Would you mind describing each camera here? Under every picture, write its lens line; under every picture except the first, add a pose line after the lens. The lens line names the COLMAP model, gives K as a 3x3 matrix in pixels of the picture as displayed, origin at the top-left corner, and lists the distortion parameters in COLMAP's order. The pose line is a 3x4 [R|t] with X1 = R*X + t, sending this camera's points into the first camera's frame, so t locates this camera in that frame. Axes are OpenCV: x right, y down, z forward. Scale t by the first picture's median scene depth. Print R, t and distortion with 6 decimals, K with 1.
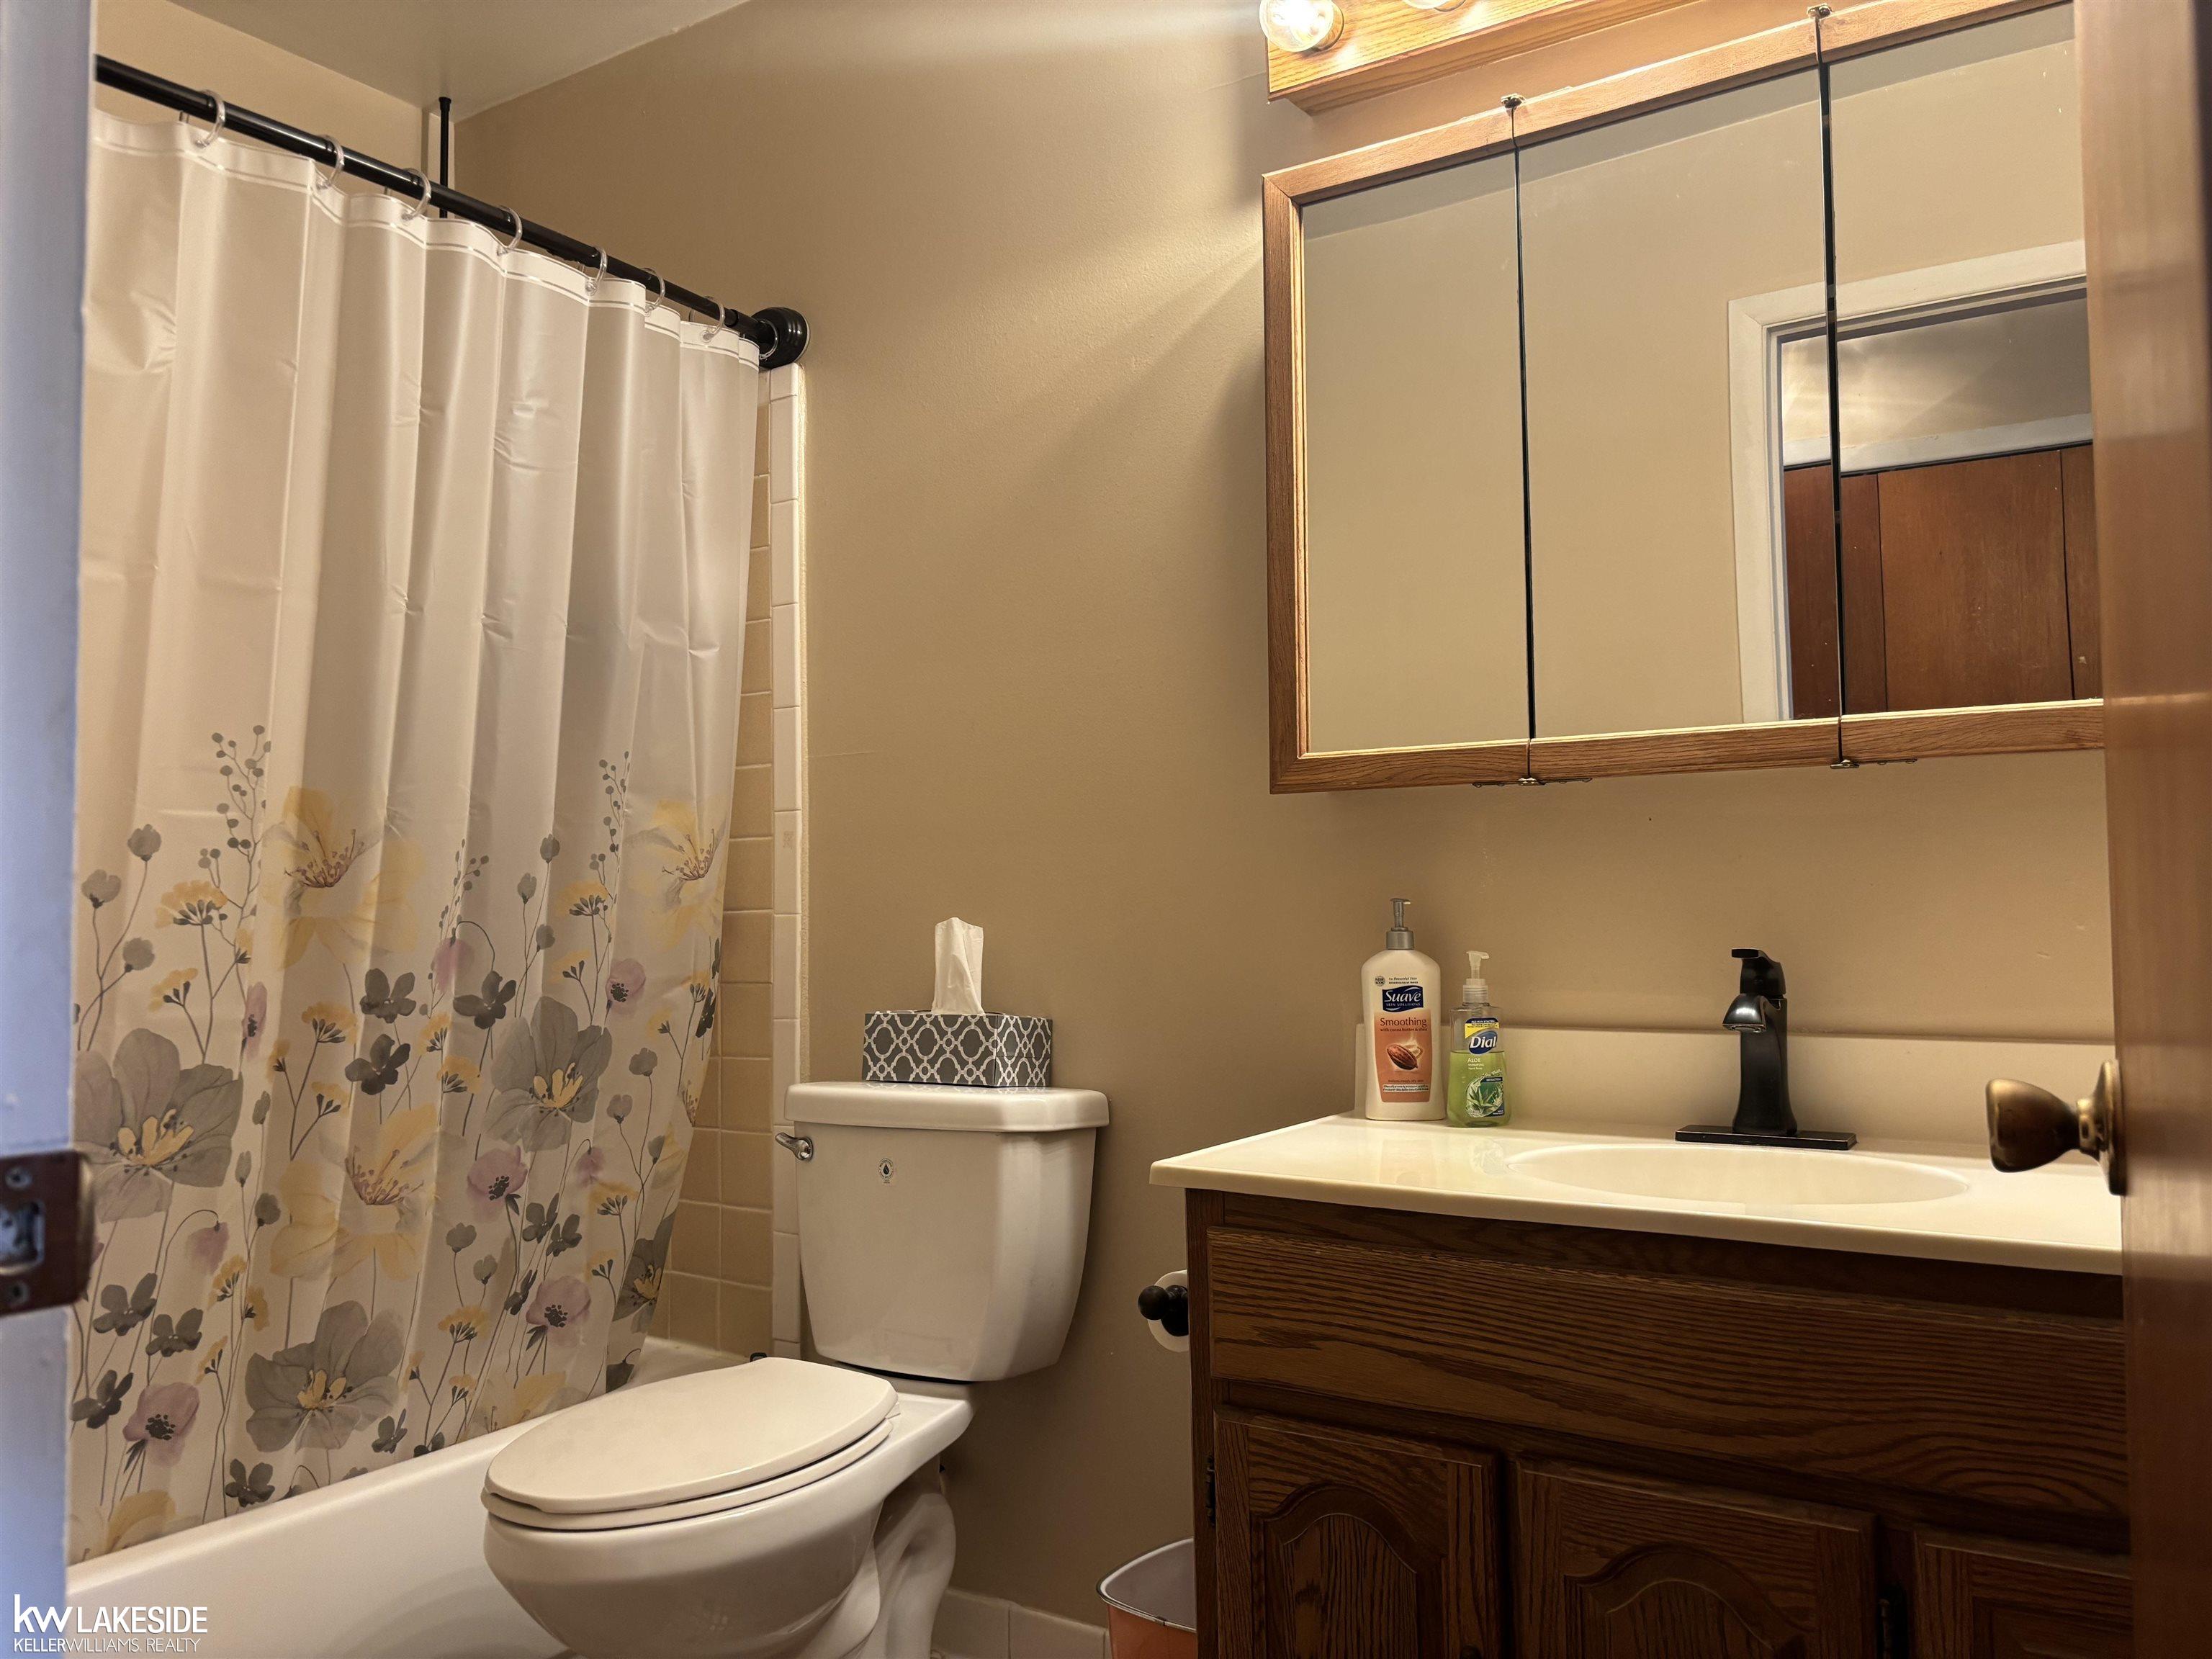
lens RADIAL K [[1683.2, 0, 1102.9], [0, 1683.2, 818.0], [0, 0, 1]] dist [0.042265, -0.070609]
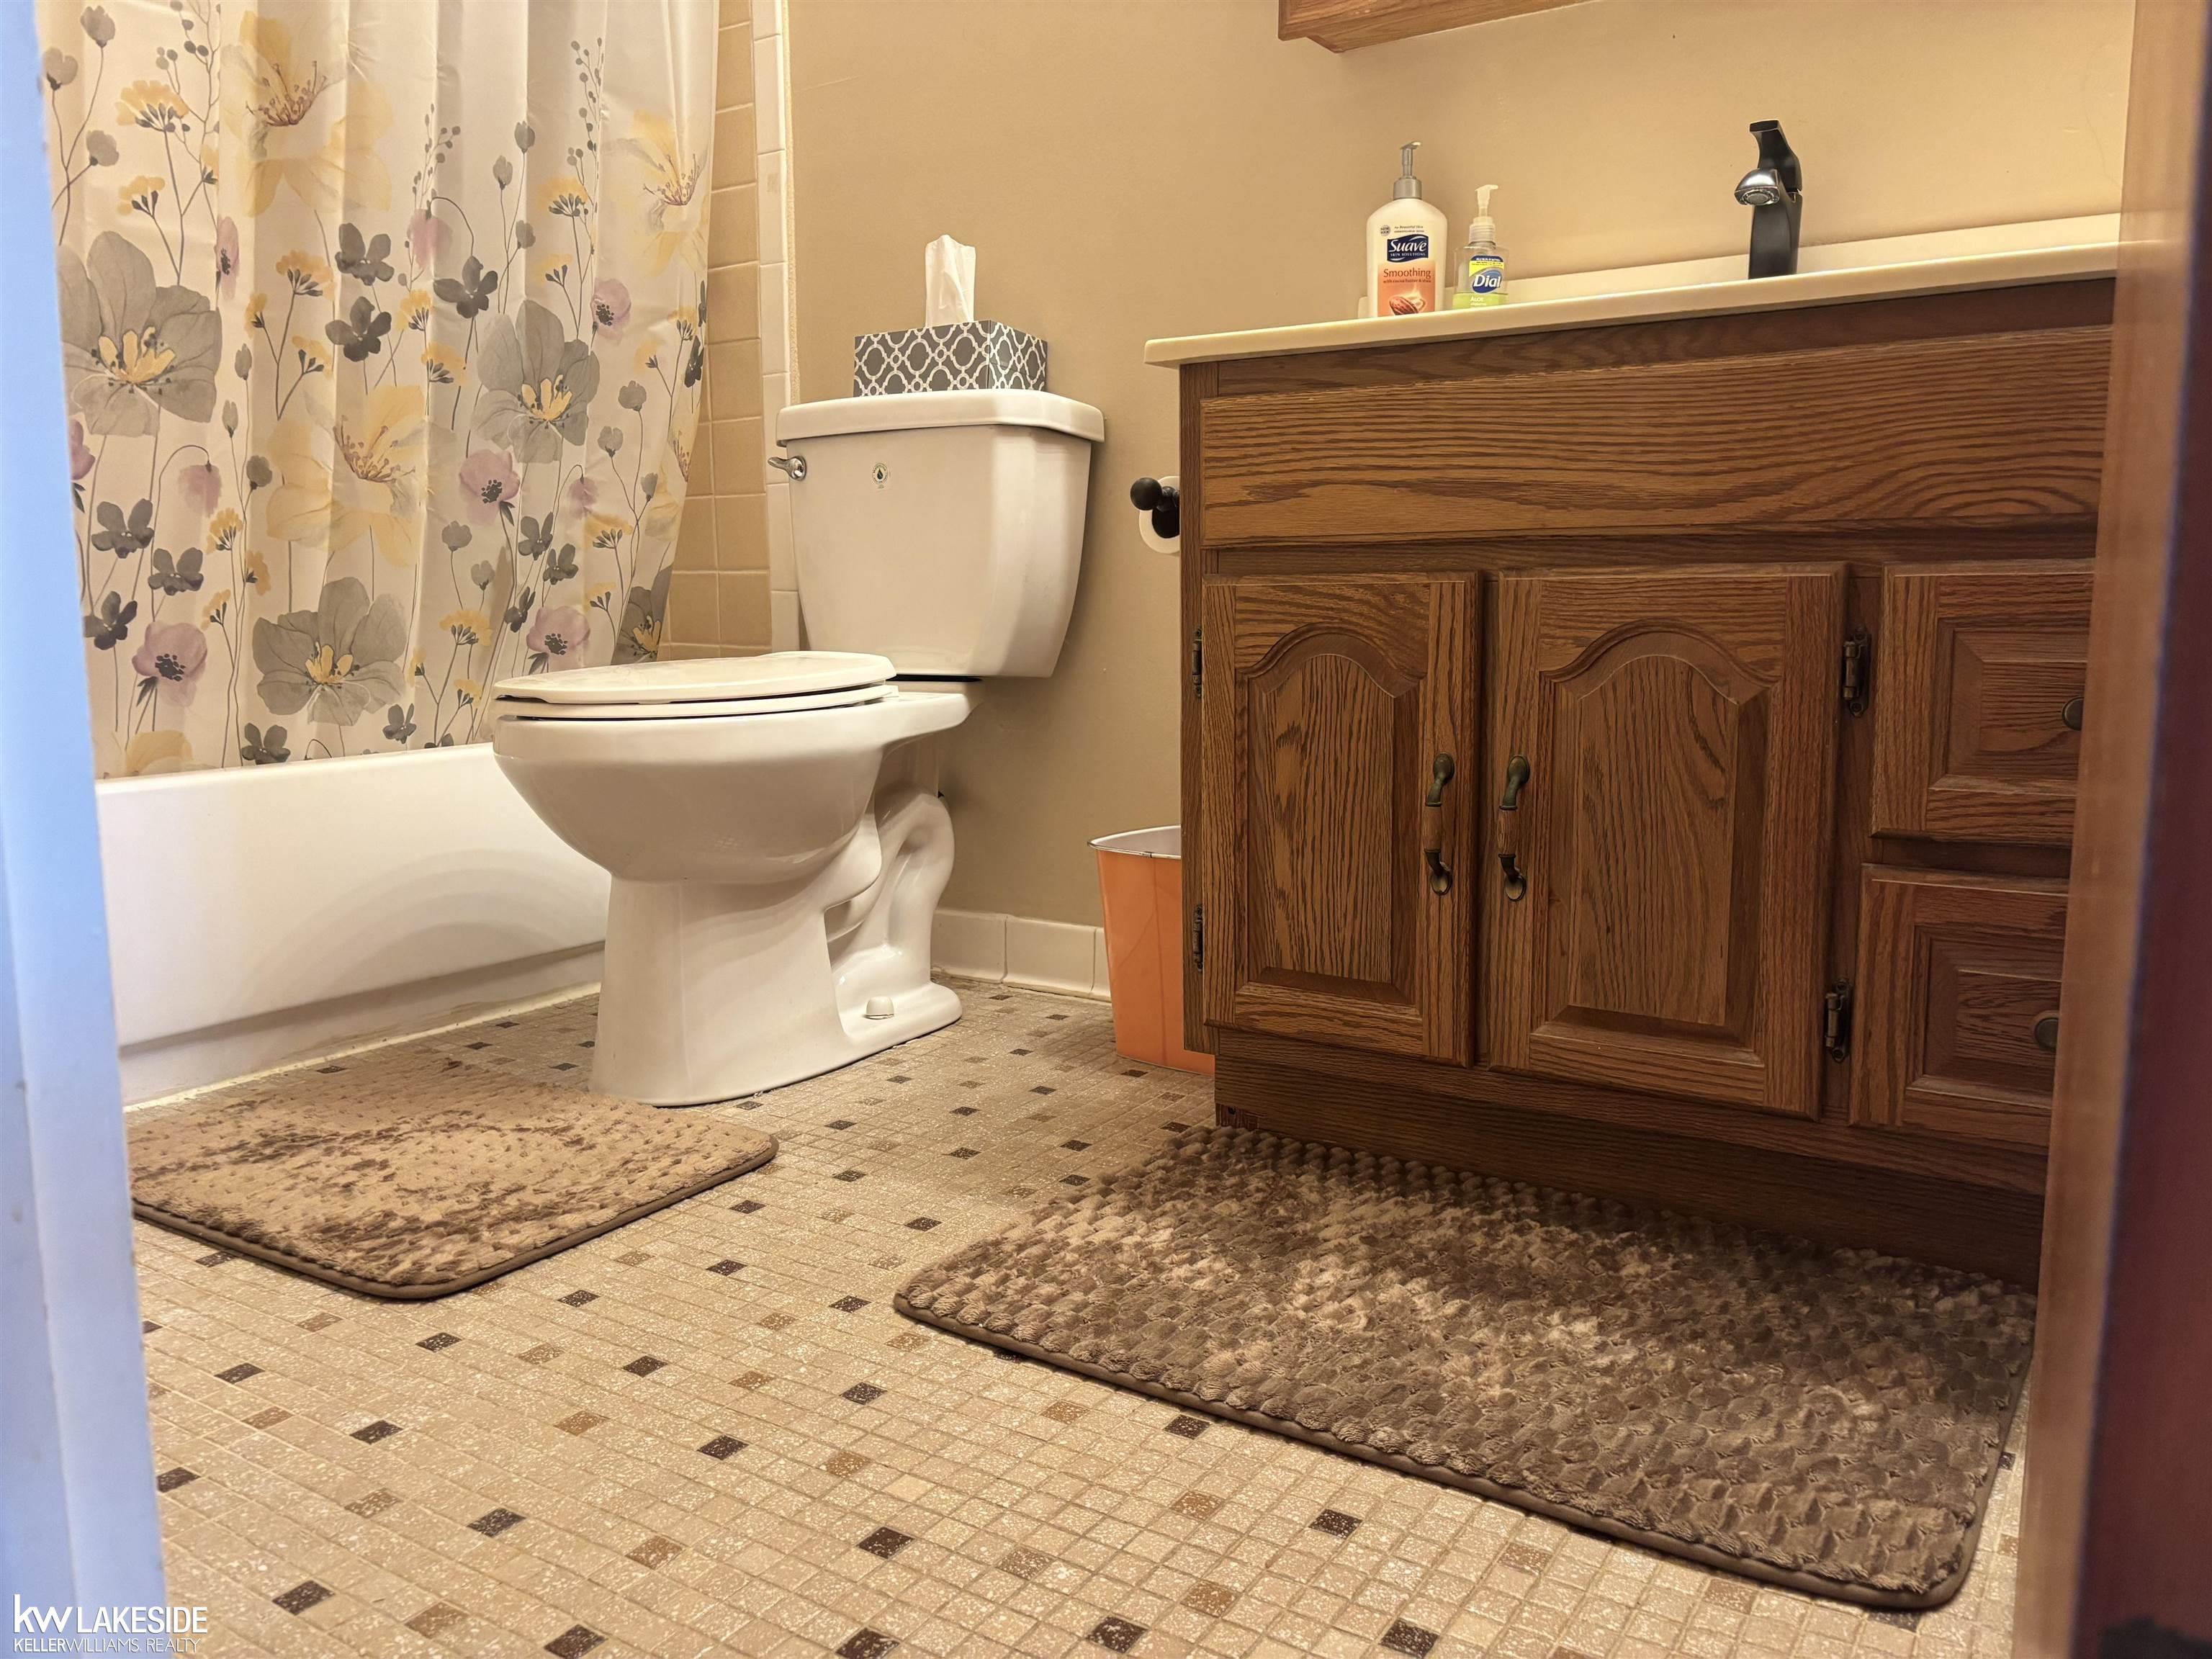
lens RADIAL K [[1673.7, 0, 1114.9], [0, 1673.7, 834.7], [0, 0, 1]] dist [-0.007205, -0.015353]
pose [[0.999901, 0.011879, 0.007554, 0.006099], [-0.013140, 0.980119, 0.197977, 0.238258], [-0.005052, -0.198057, 0.980178, -0.008418]]
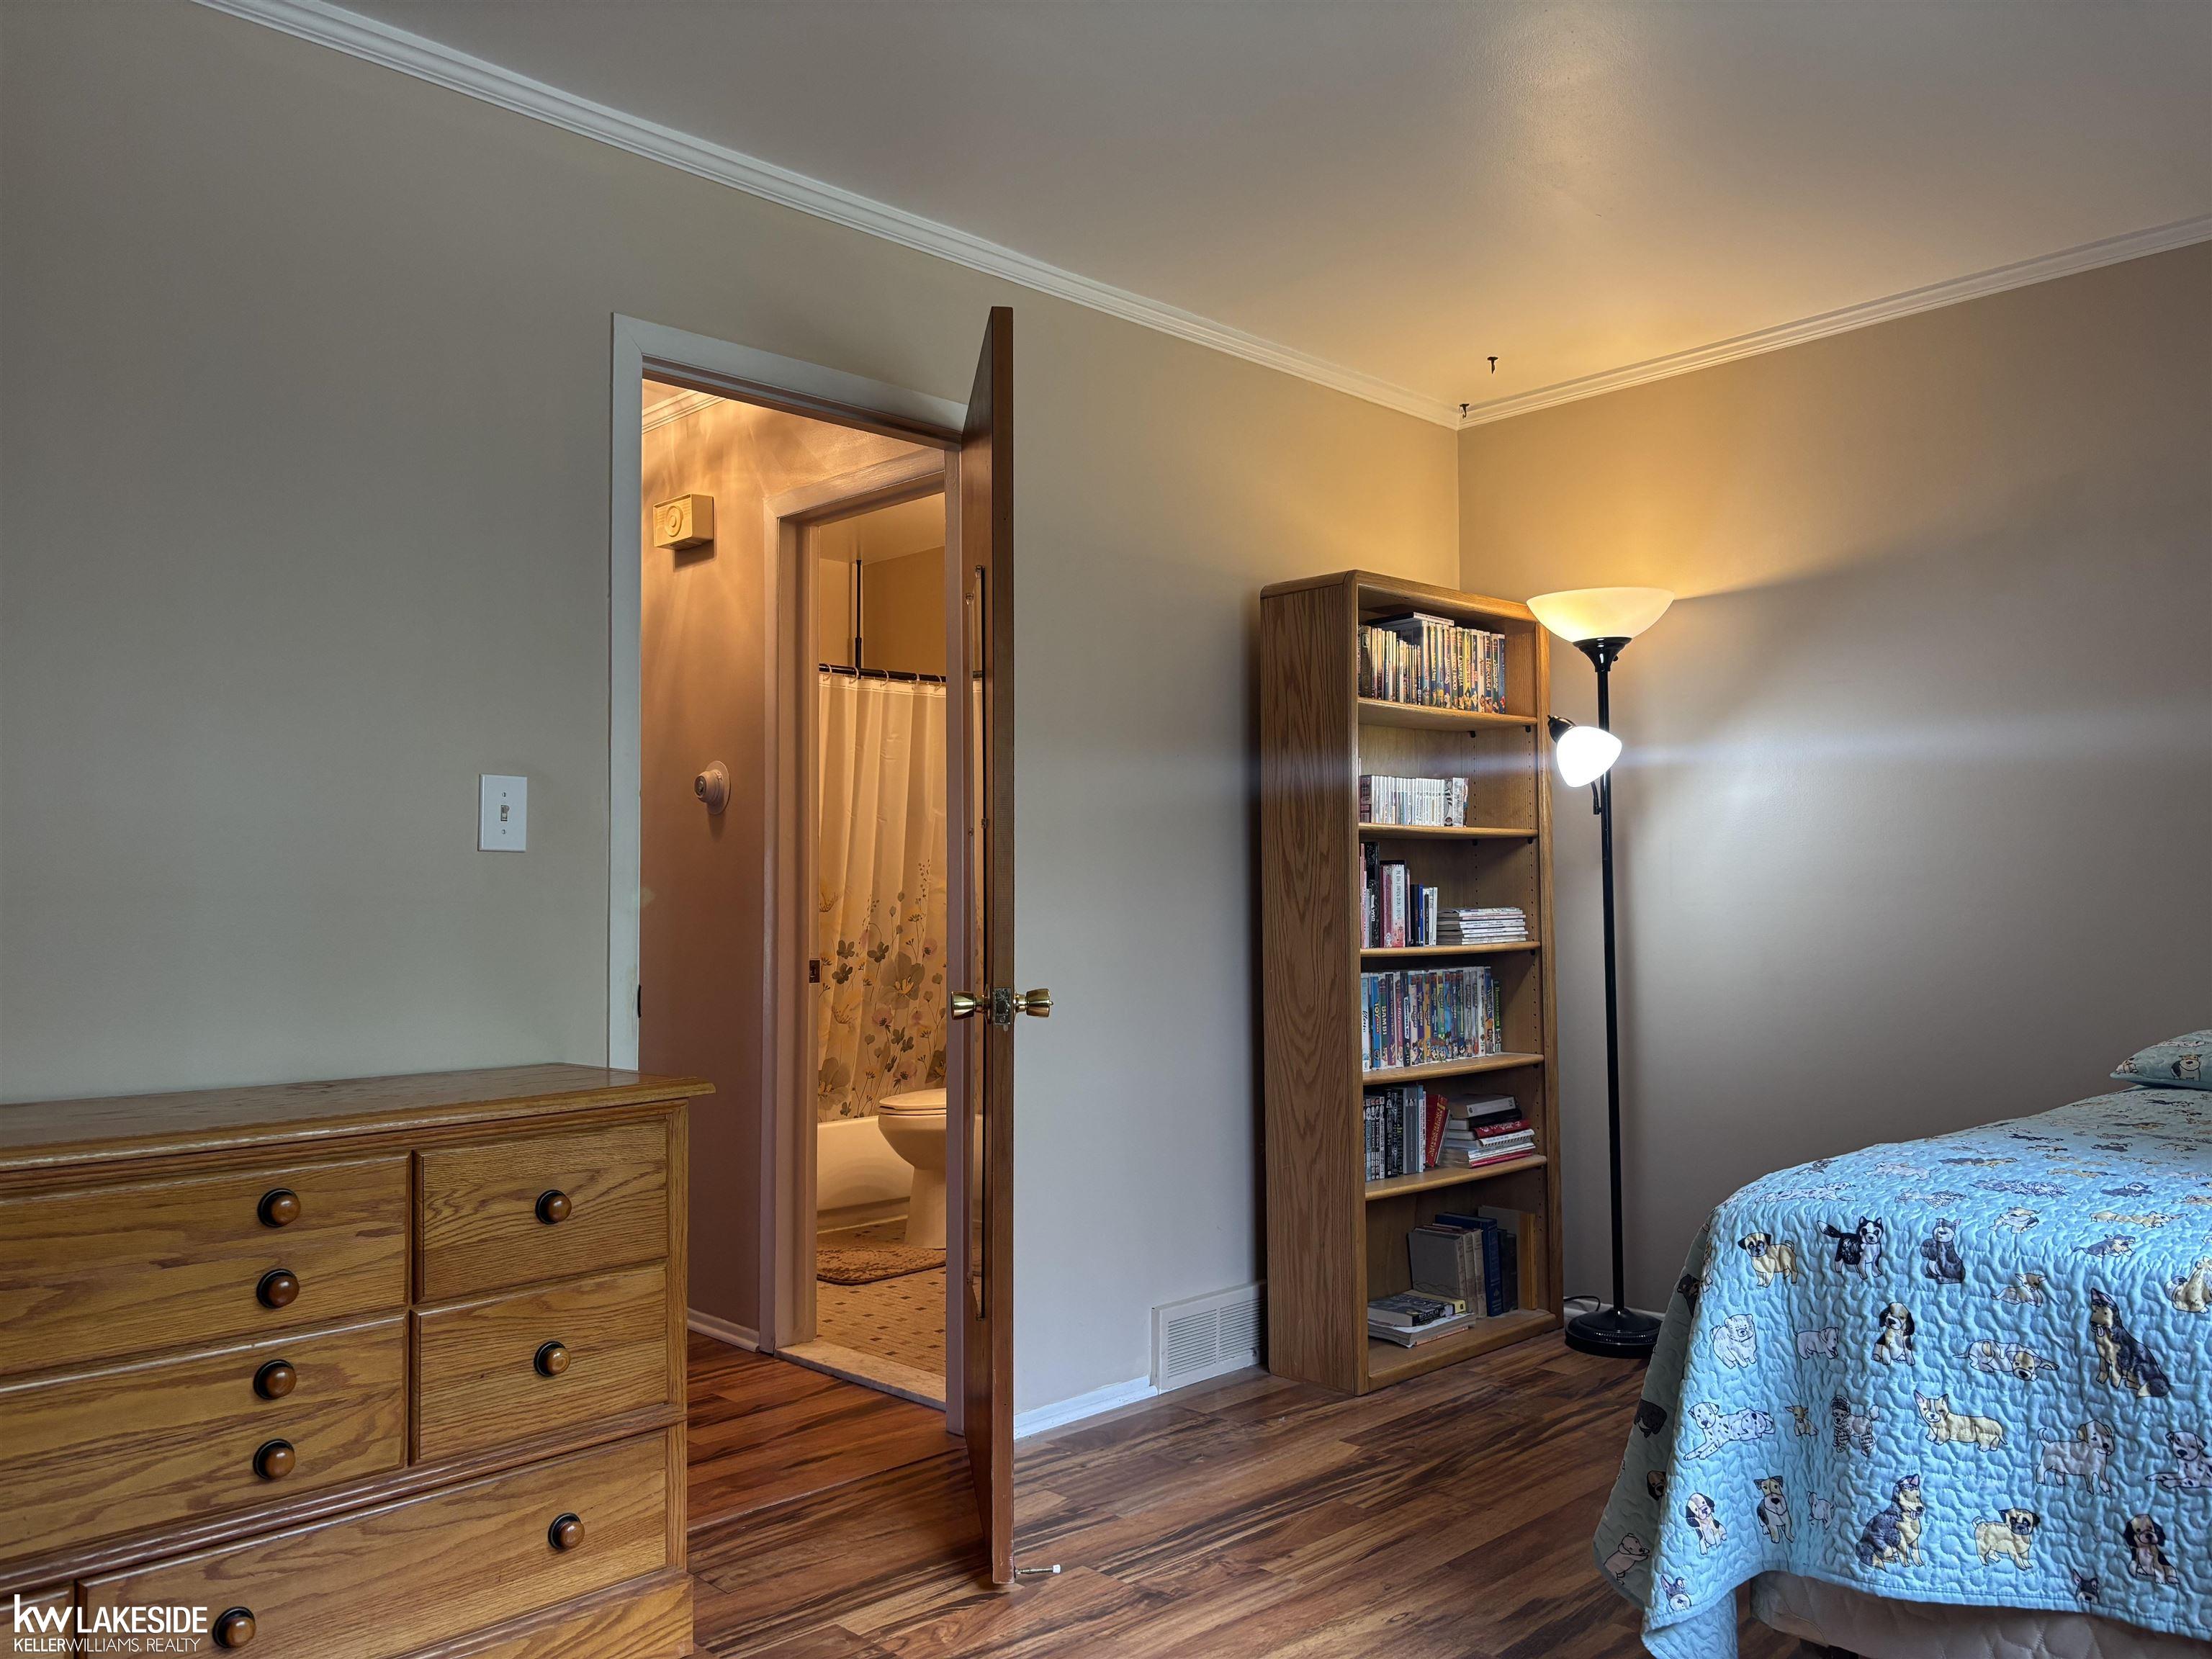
lens RADIAL K [[1703.8, 0, 1116.3], [0, 1703.8, 831.5], [0, 0, 1]] dist [0.105991, -0.077926]
pose [[0.977218, 0.001247, -0.212232, 0.641824], [0.002385, 0.999855, 0.016856, -0.143063], [0.212223, -0.016978, 0.977074, -1.733050]]
